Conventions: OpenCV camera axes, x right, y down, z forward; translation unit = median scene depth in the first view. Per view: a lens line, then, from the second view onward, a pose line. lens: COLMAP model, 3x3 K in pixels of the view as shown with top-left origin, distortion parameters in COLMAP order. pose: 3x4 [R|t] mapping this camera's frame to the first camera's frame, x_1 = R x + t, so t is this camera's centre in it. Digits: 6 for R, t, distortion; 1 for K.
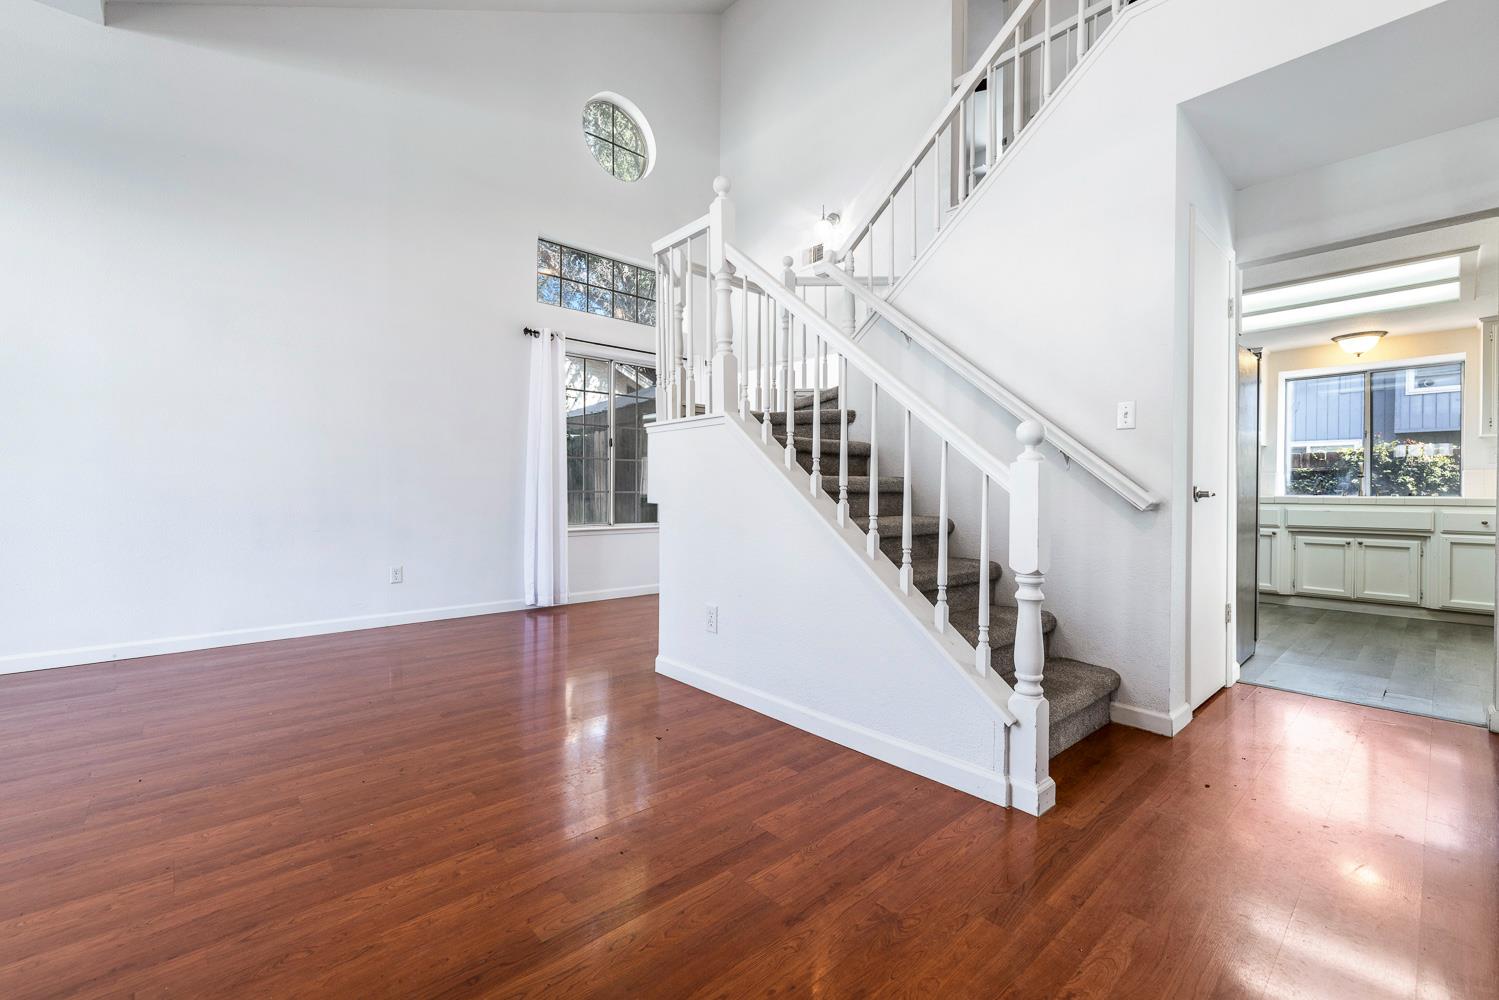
lens RADIAL K [[634.0, 0, 747.5], [0, 634.0, 495.0], [0, 0, 1]] dist [0.004136, 0.000077]
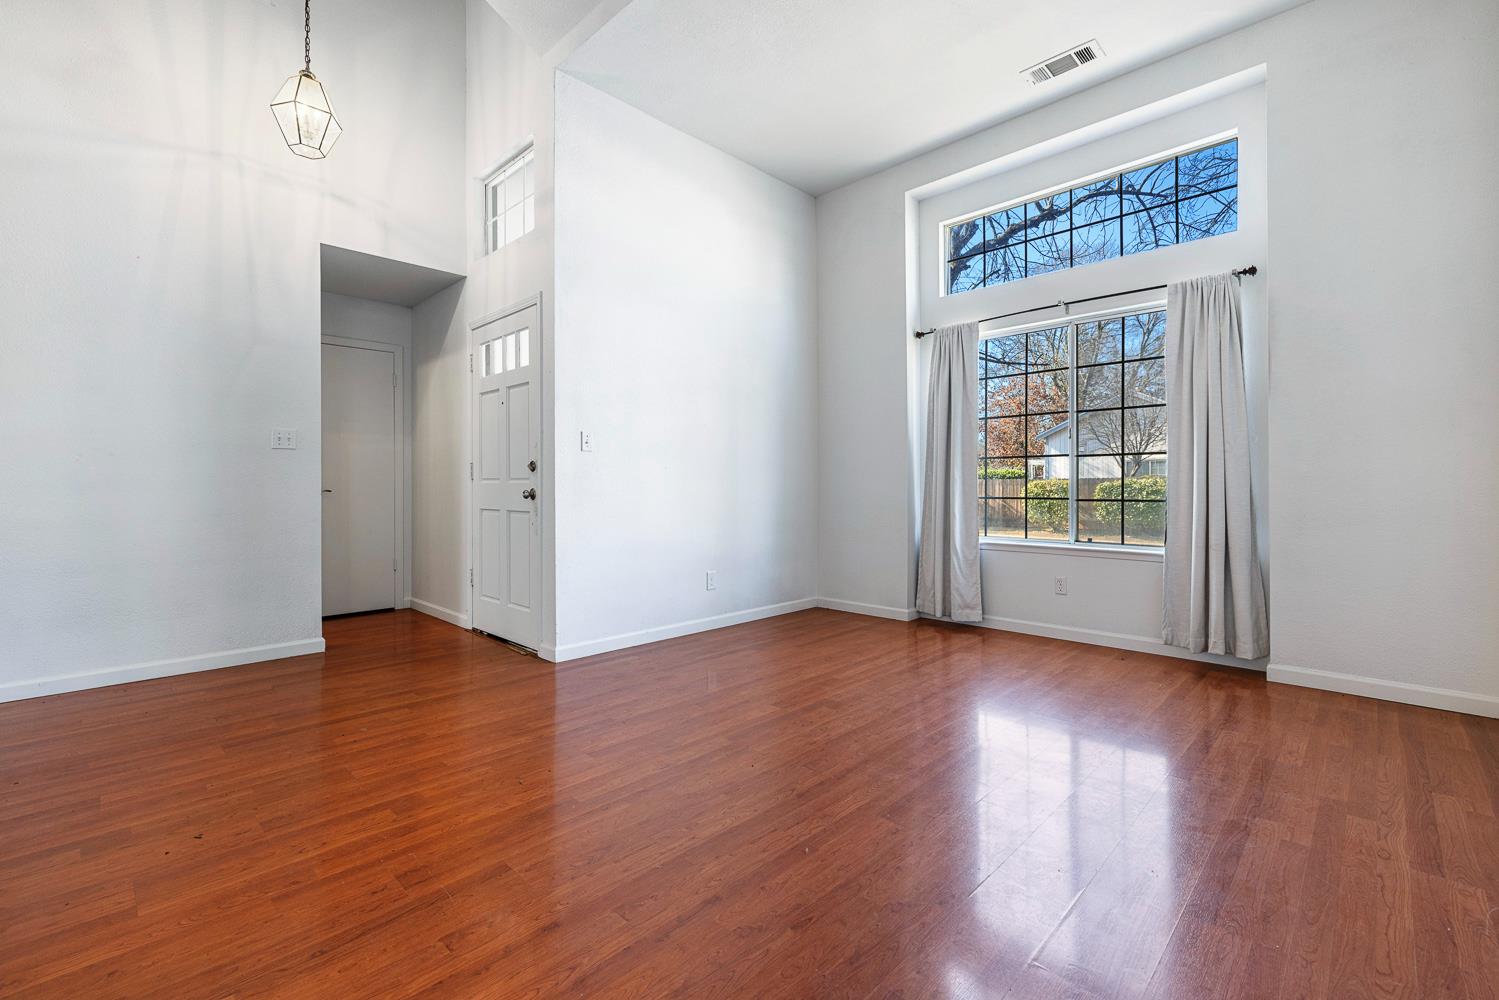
lens RADIAL K [[643.7, 0, 749.3], [0, 643.7, 494.5], [0, 0, 1]] dist [0.001863, -0.001409]
pose [[-0.997267, -0.007485, -0.073502, -0.485392], [-0.009037, 0.999743, 0.020810, -0.029649], [0.073327, 0.021417, -0.997078, 1.194607]]
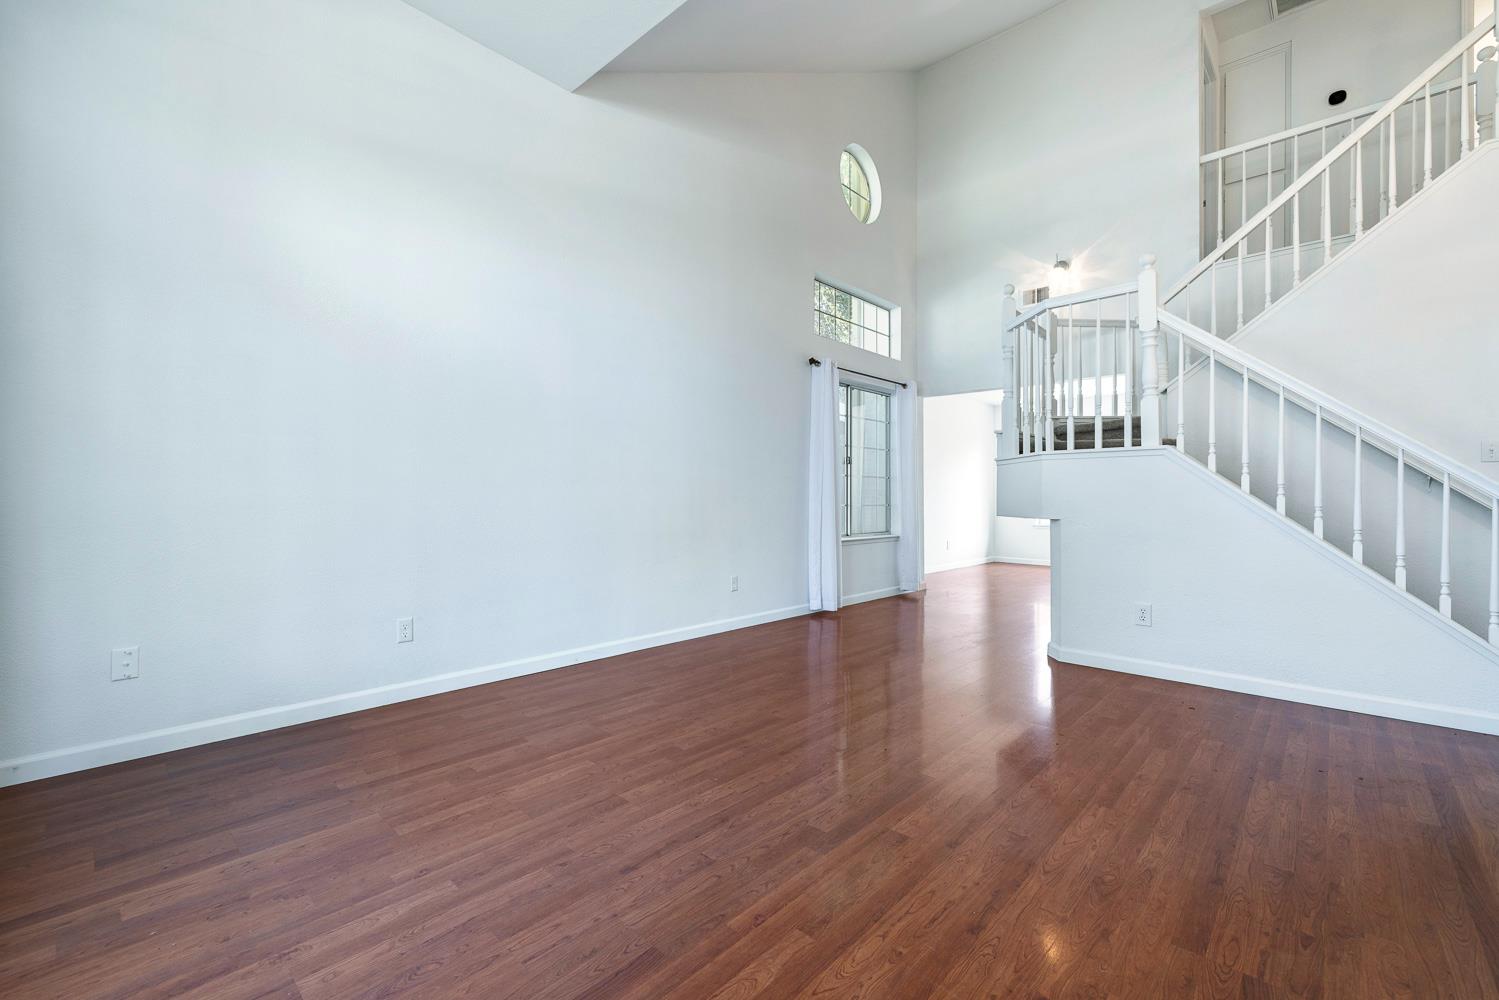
lens RADIAL K [[634.0, 0, 744.2], [0, 634.0, 497.1], [0, 0, 1]] dist [0.004136, 0.000077]
pose [[0.996041, -0.004952, 0.088754, -0.753259], [0.005515, 0.999966, -0.006095, -0.021177], [-0.088721, 0.006560, 0.996035, -0.119455]]
